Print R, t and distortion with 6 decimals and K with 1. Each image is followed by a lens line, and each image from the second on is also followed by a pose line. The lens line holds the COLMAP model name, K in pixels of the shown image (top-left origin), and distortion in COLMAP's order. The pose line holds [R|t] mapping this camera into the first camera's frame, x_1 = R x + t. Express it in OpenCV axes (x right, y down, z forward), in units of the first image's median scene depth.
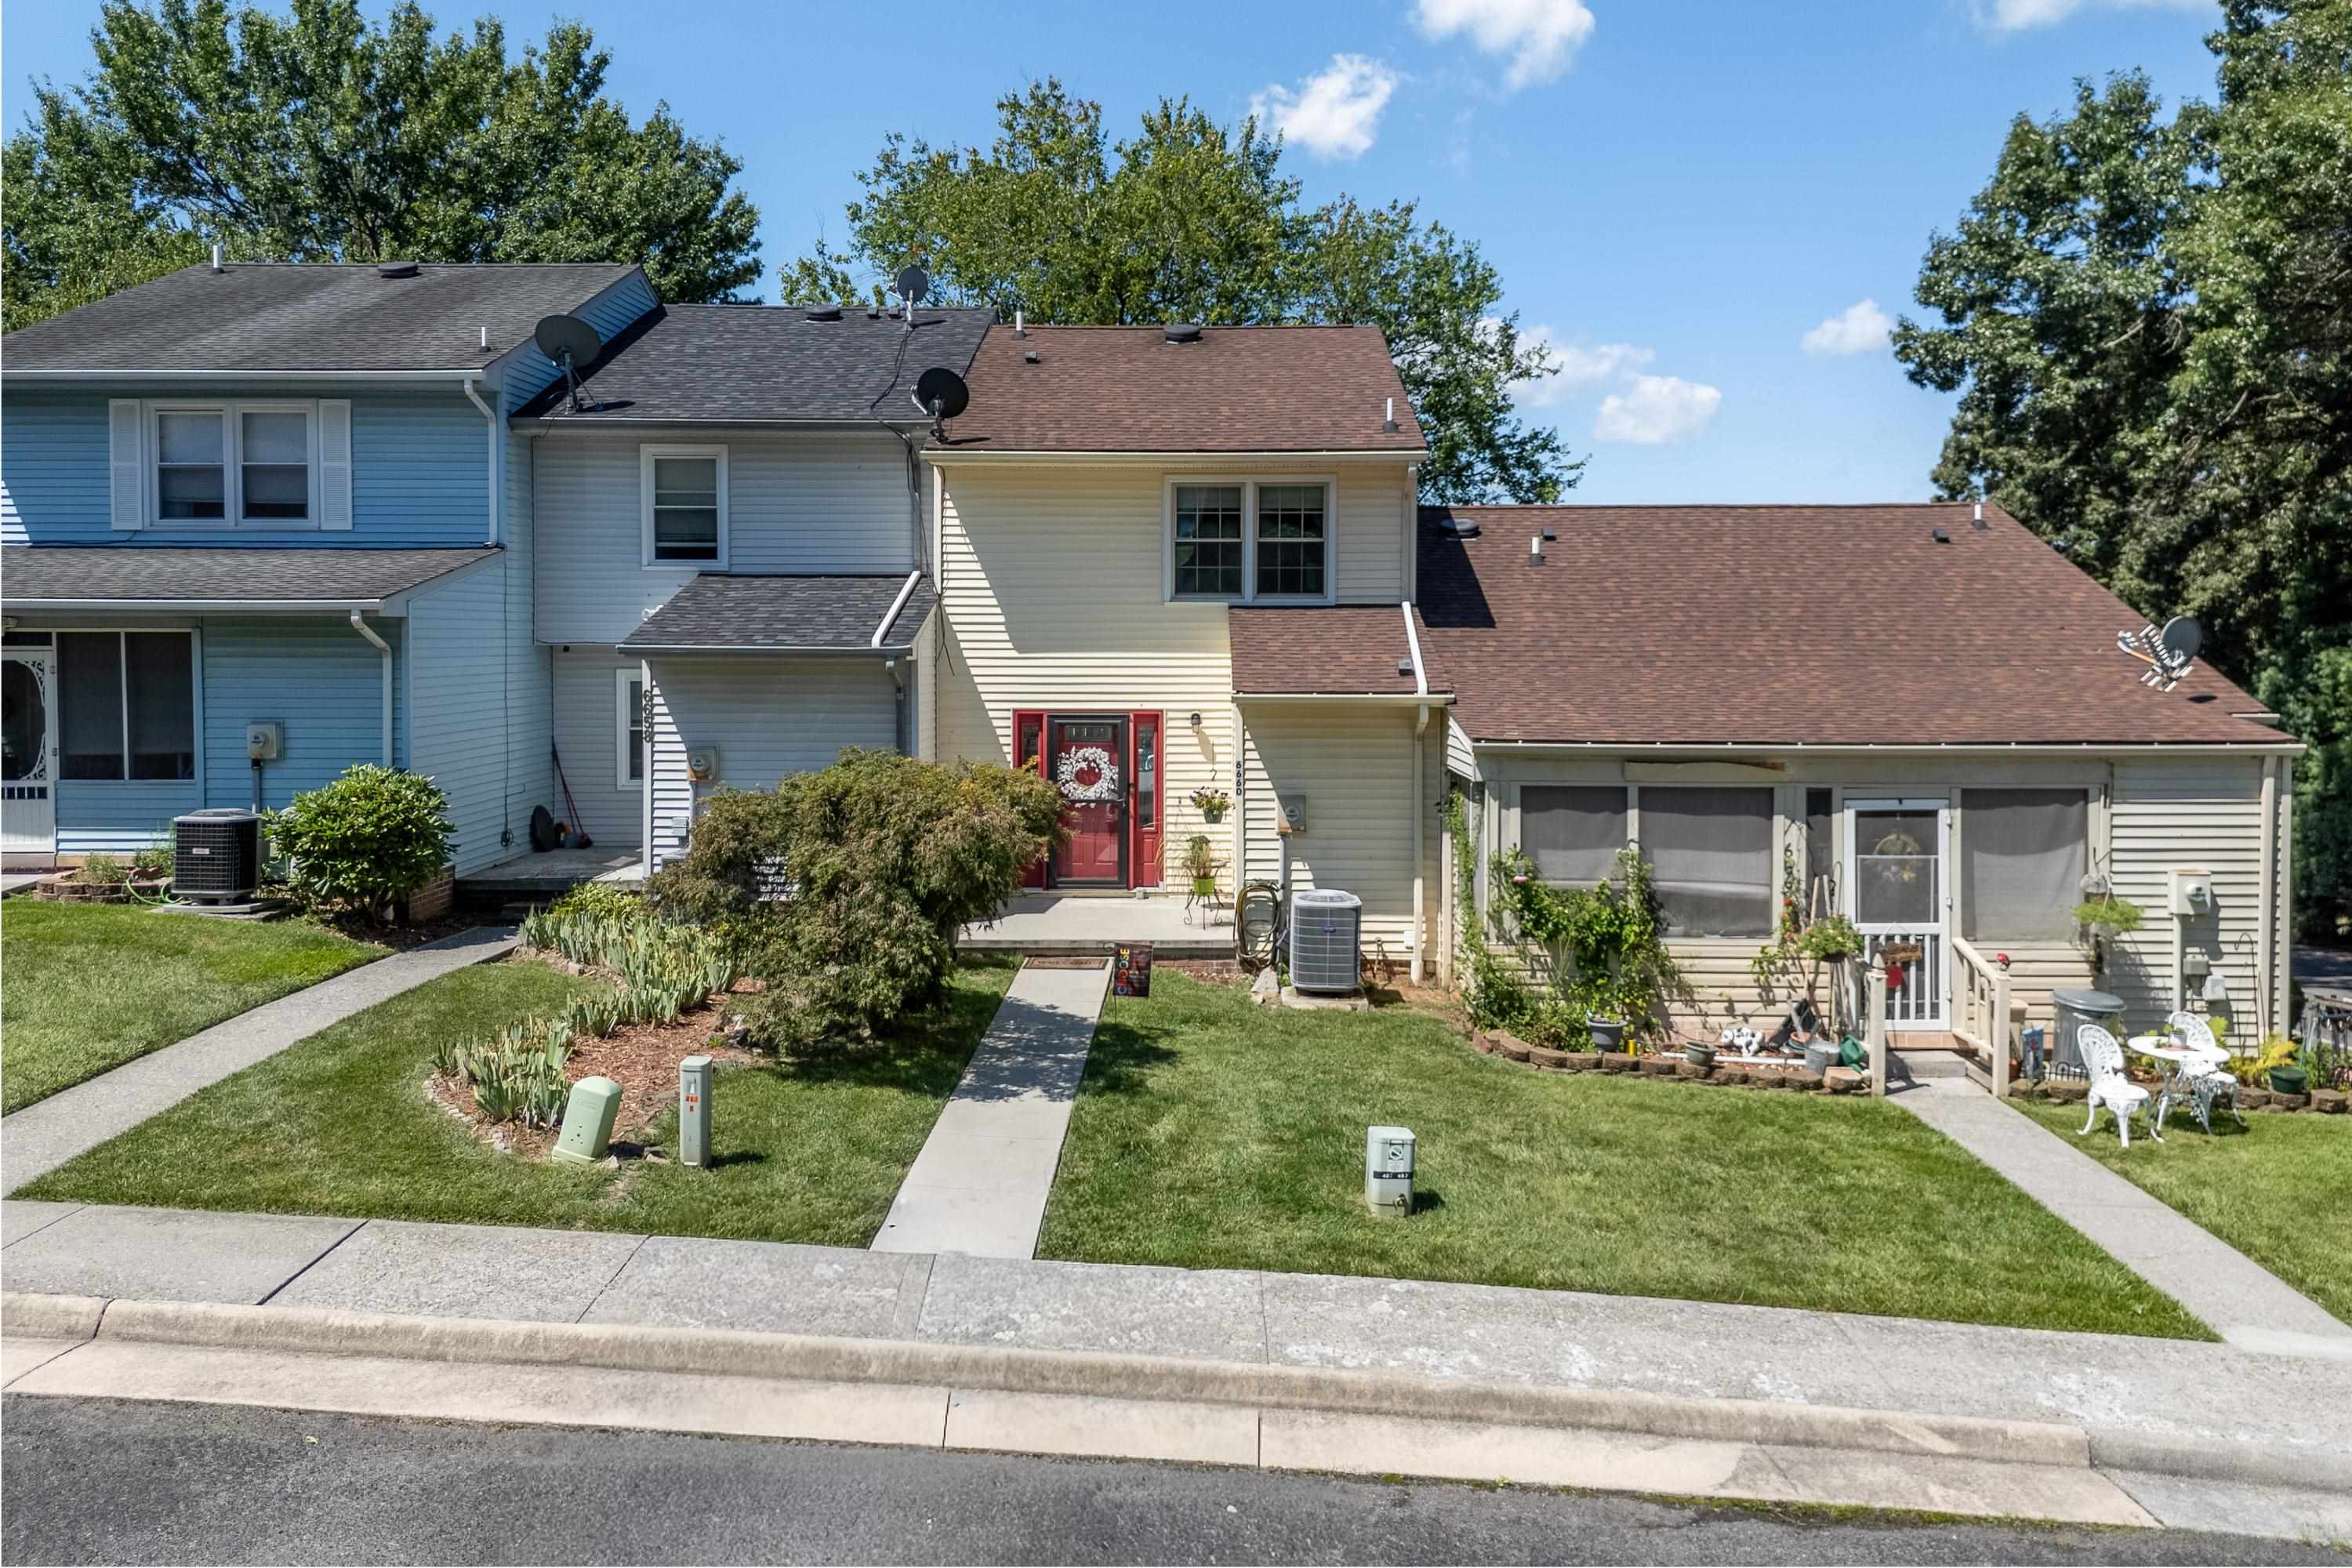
lens RADIAL K [[1859.3, 0, 1176.0], [0, 1859.3, 784.0], [0, 0, 1]] dist [0.089082, -0.004004]
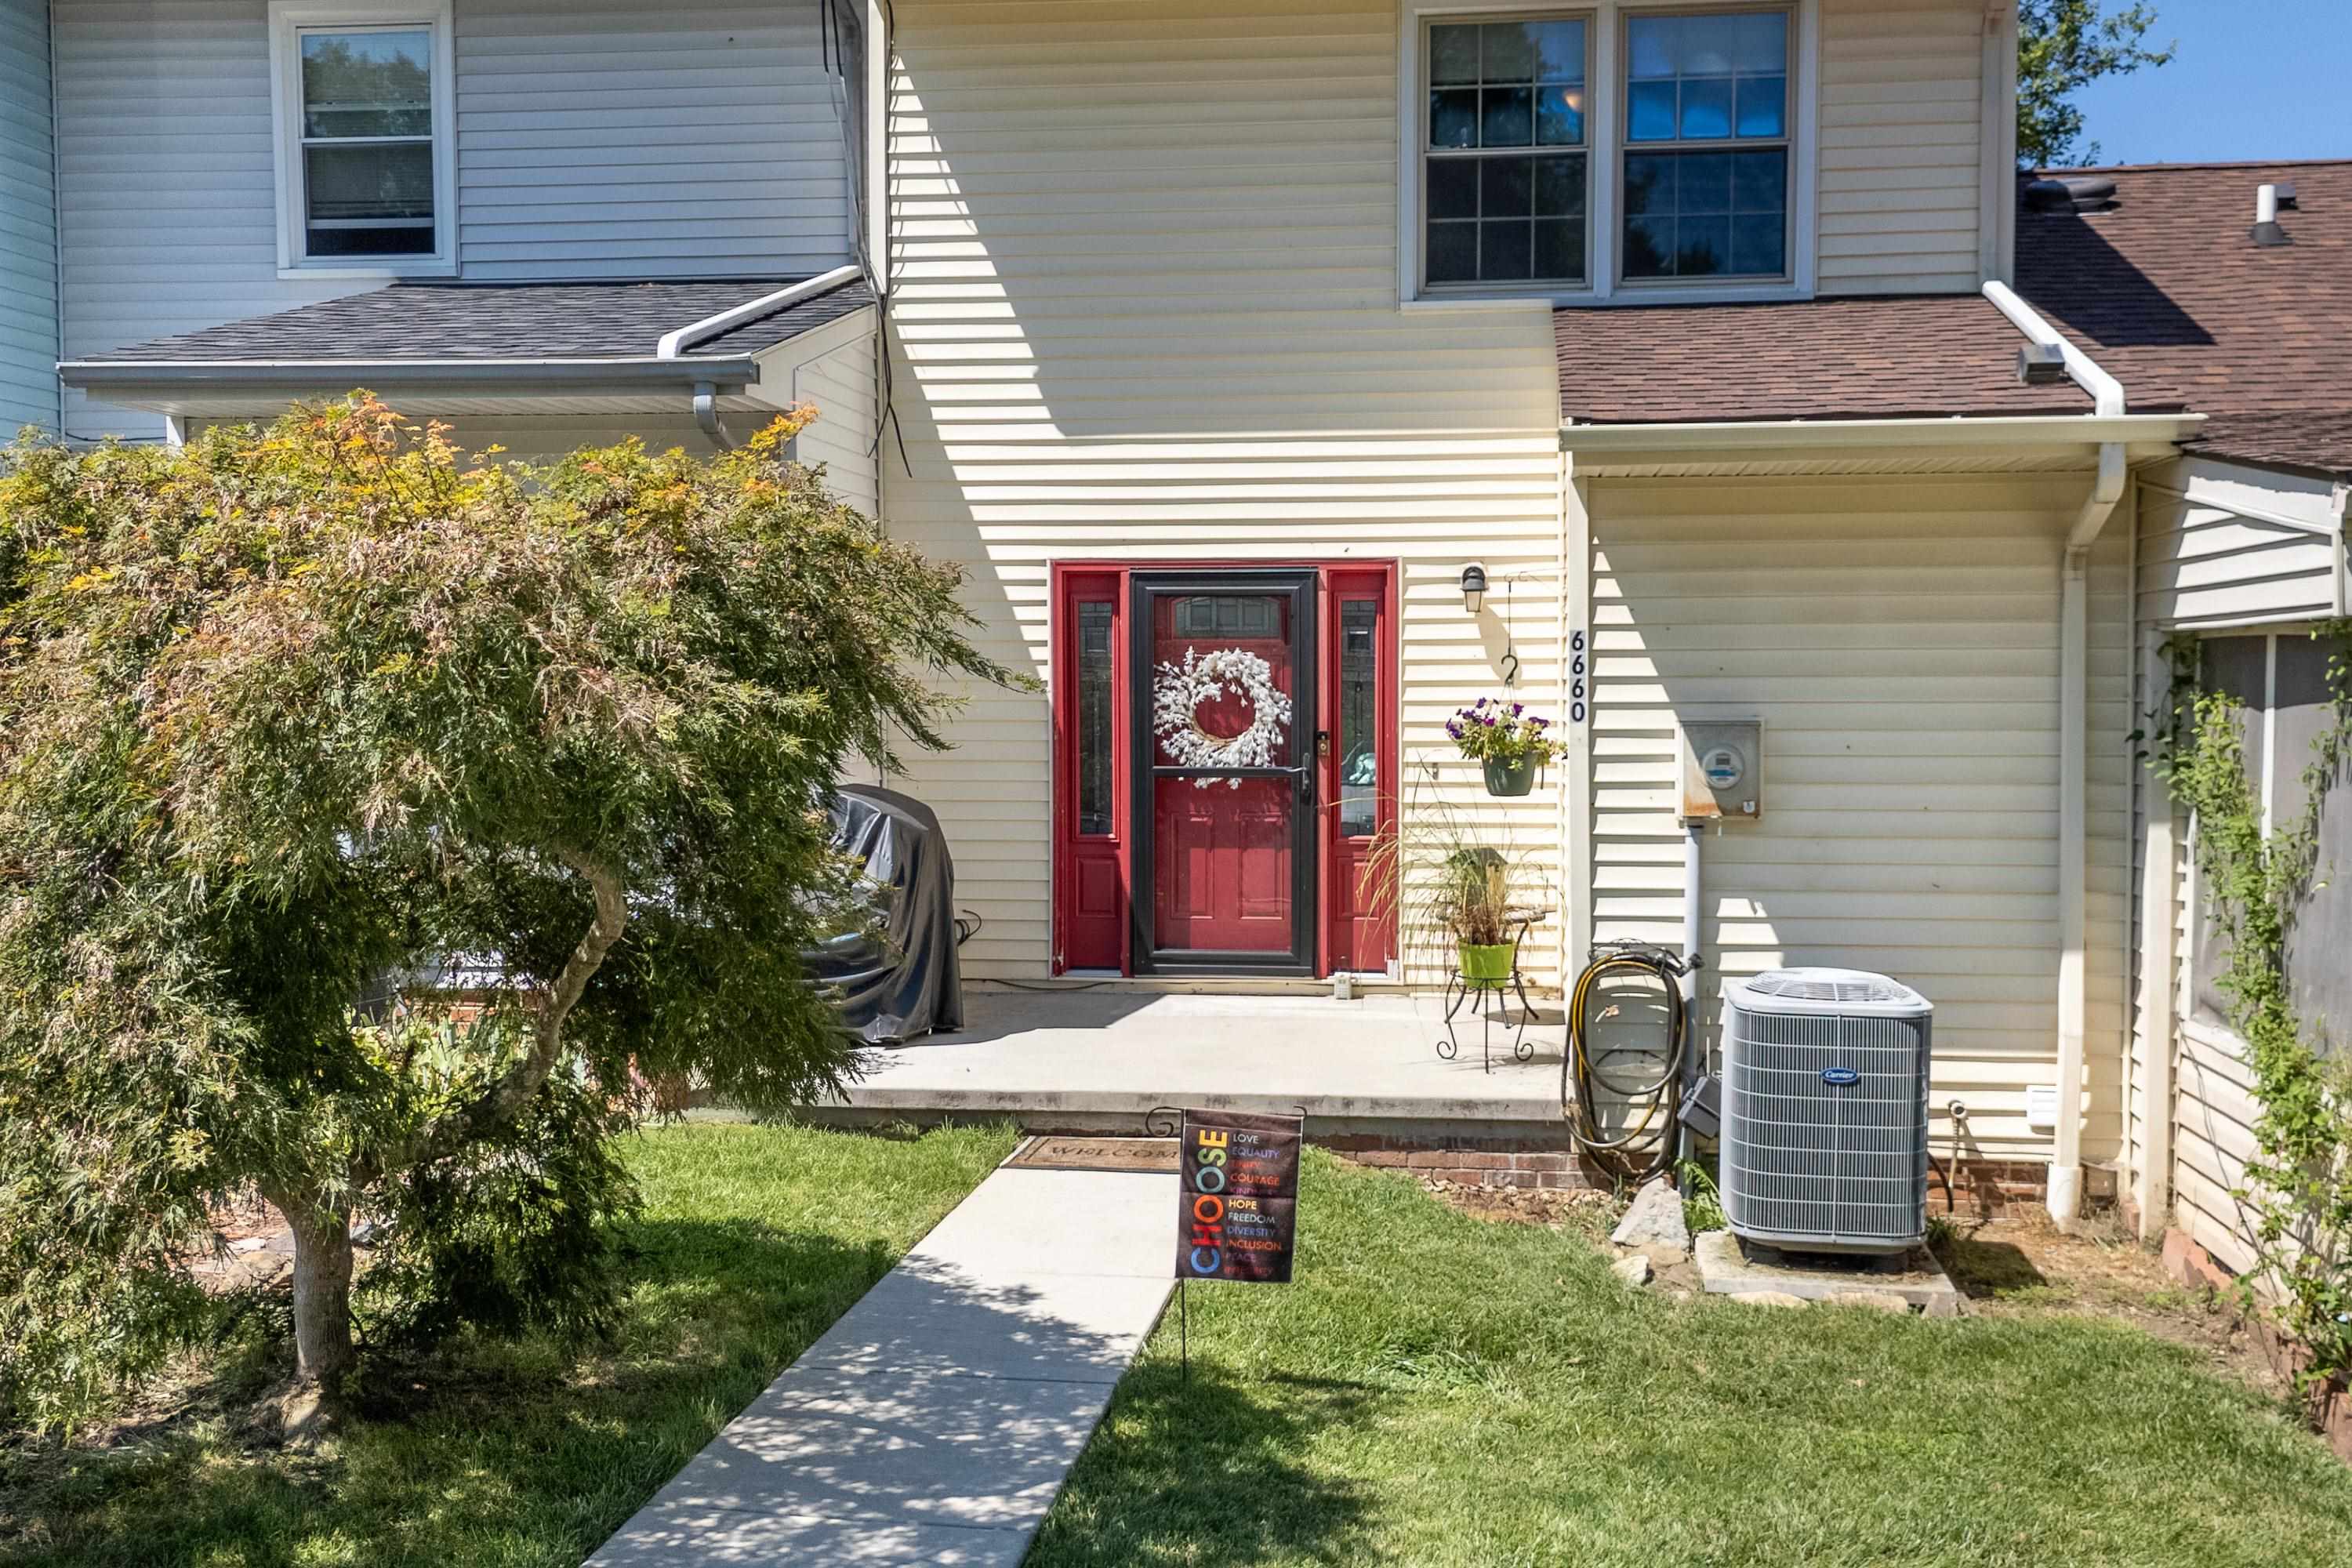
lens RADIAL K [[2446.4, 0, 1167.5], [0, 2446.4, 847.8], [0, 0, 1]] dist [0.169199, -0.444900]
pose [[0.991875, 0.002677, -0.127190, 0.014399], [-0.004169, 0.999926, -0.011469, 0.037722], [0.127150, 0.011906, 0.991812, 0.483823]]
